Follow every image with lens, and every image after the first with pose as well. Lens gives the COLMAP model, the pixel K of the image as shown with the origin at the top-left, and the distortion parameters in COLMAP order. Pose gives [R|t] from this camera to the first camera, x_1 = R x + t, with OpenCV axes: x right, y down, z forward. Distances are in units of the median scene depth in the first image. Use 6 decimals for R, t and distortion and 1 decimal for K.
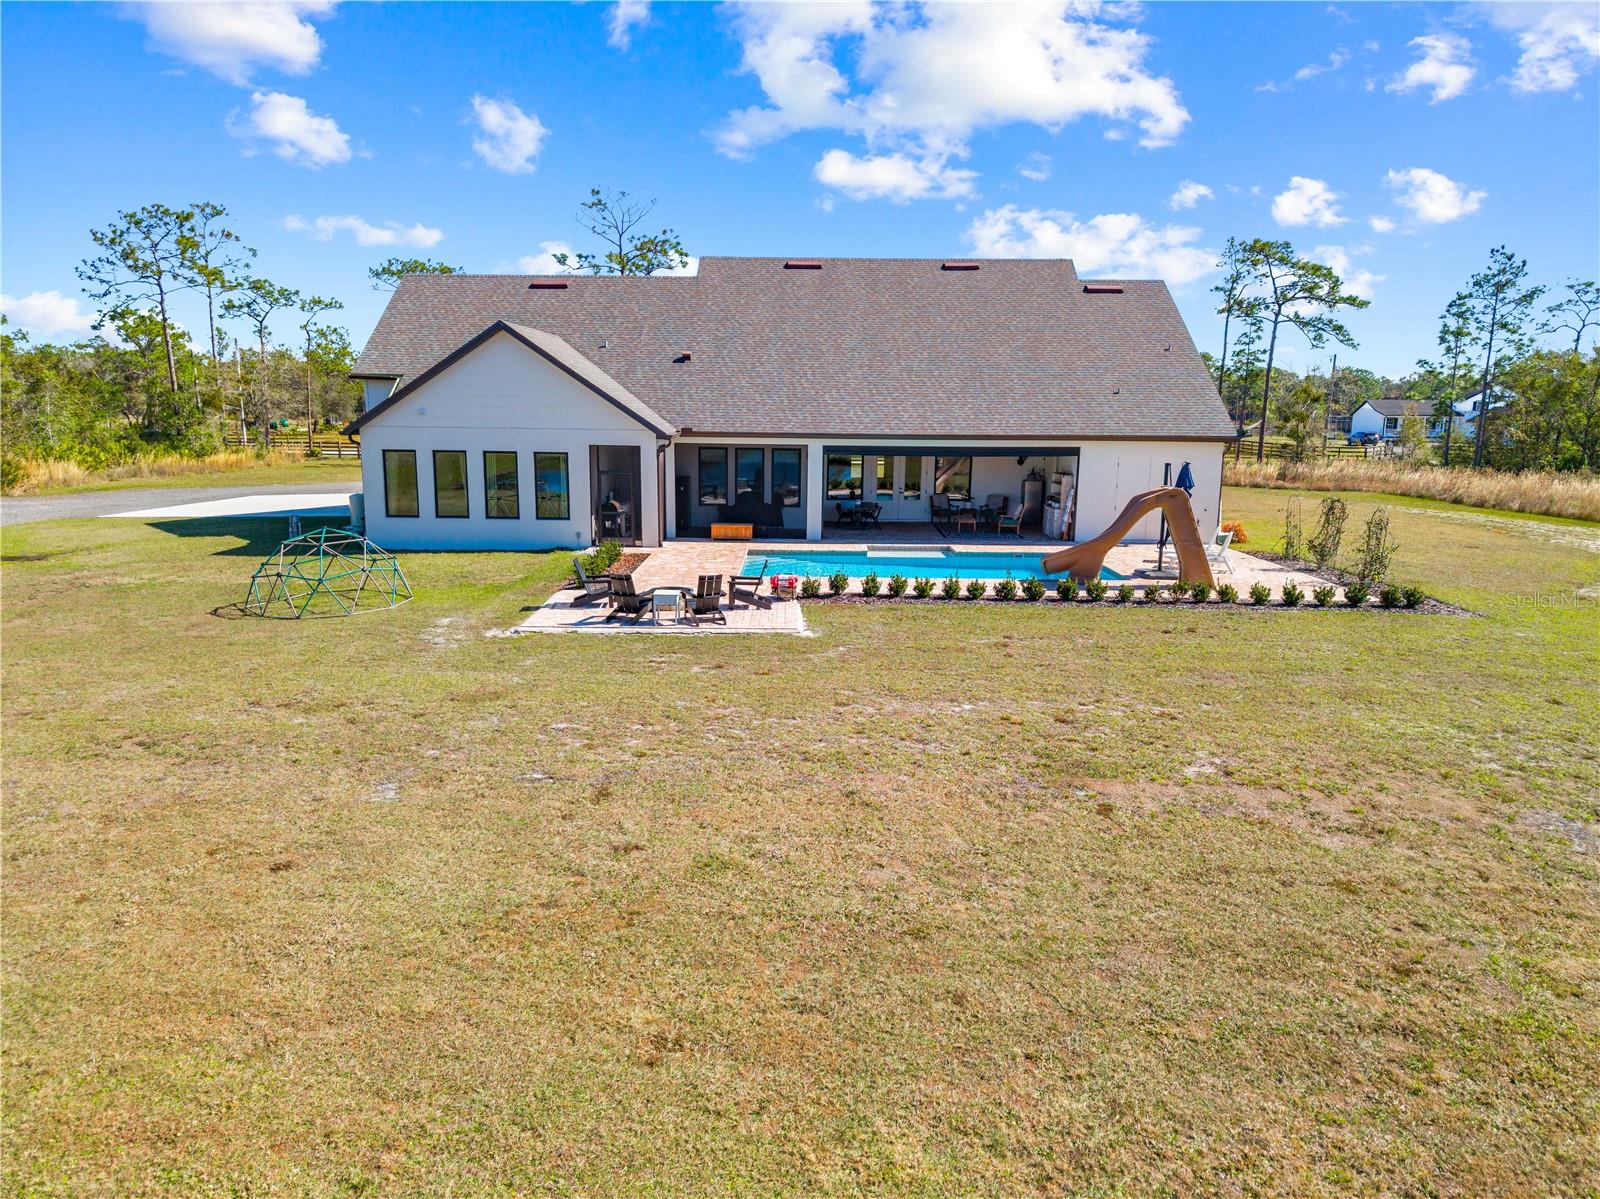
lens RADIAL K [[1090.1, 0, 785.3], [0, 1090.1, 612.5], [0, 0, 1]] dist [0.040636, -0.047598]
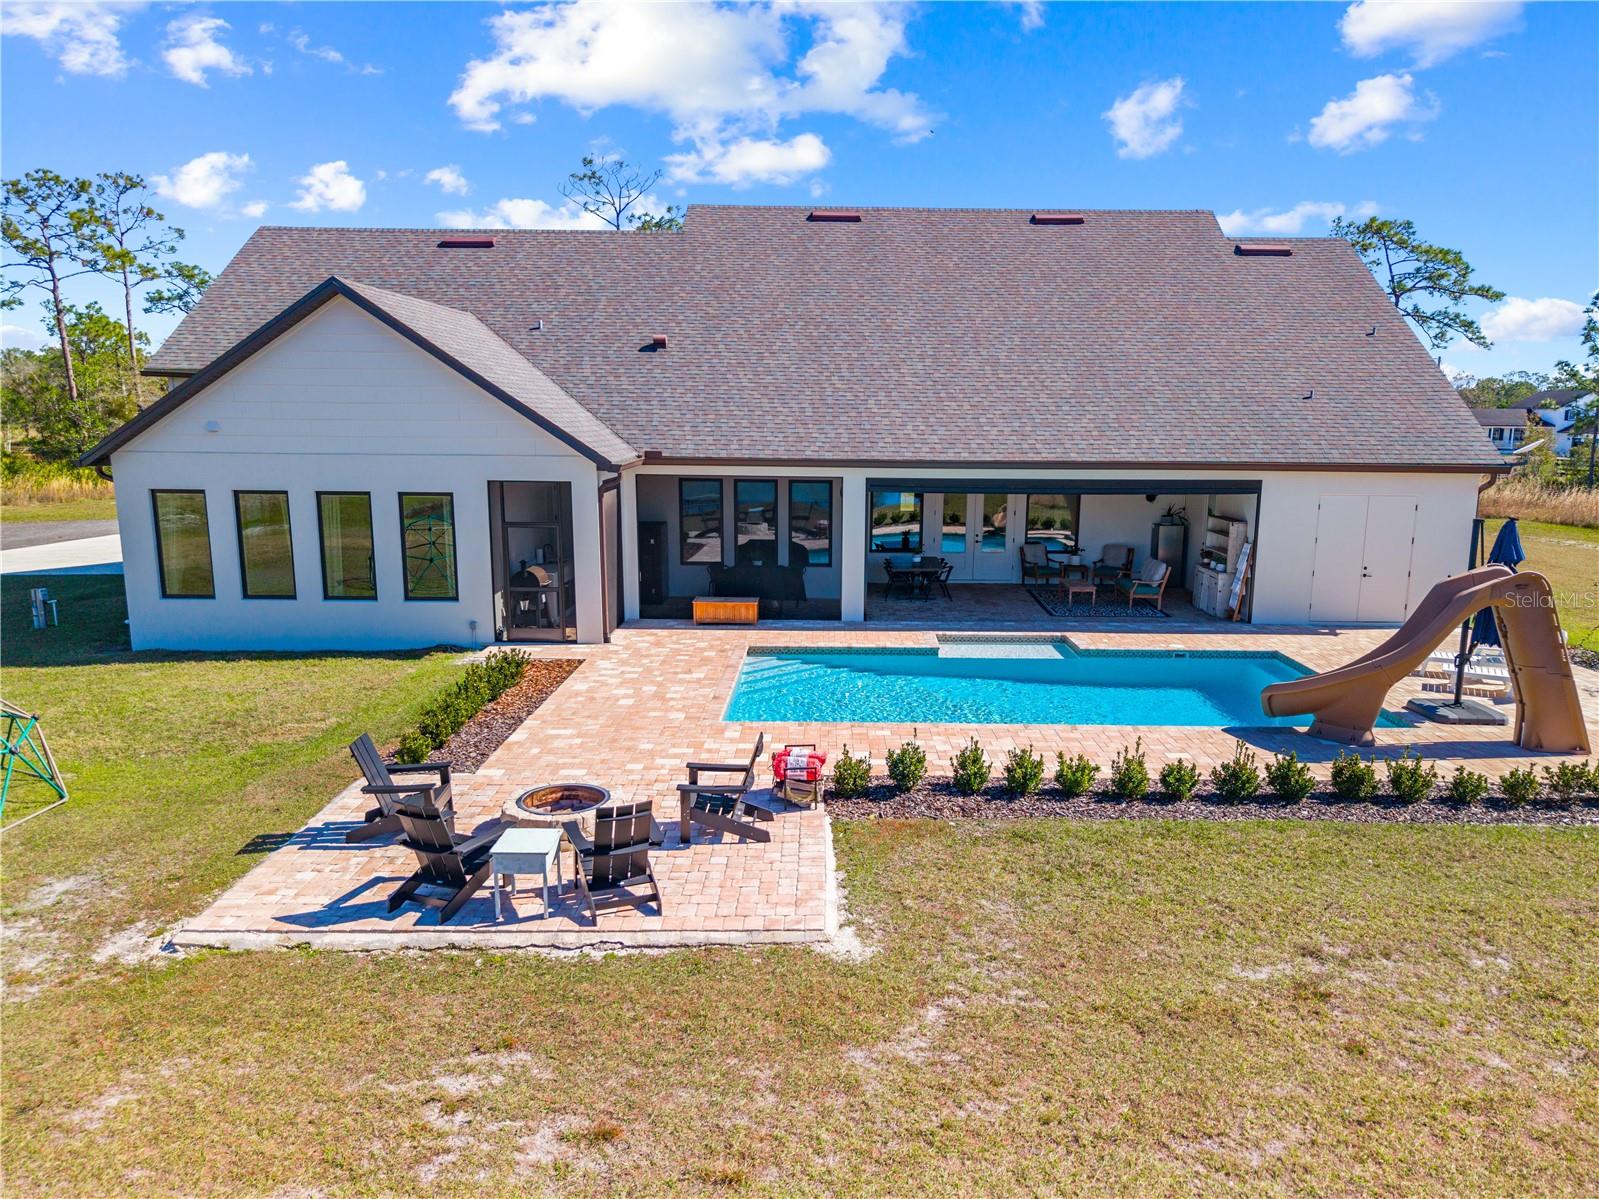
lens RADIAL K [[1124.4, 0, 835.5], [0, 1124.4, 617.2], [0, 0, 1]] dist [0.006372, 0.002770]
pose [[0.999863, -0.003315, 0.016234, 0.005190], [0.003448, 0.999961, -0.008156, -0.063178], [-0.016206, 0.008211, 0.999835, 0.325853]]
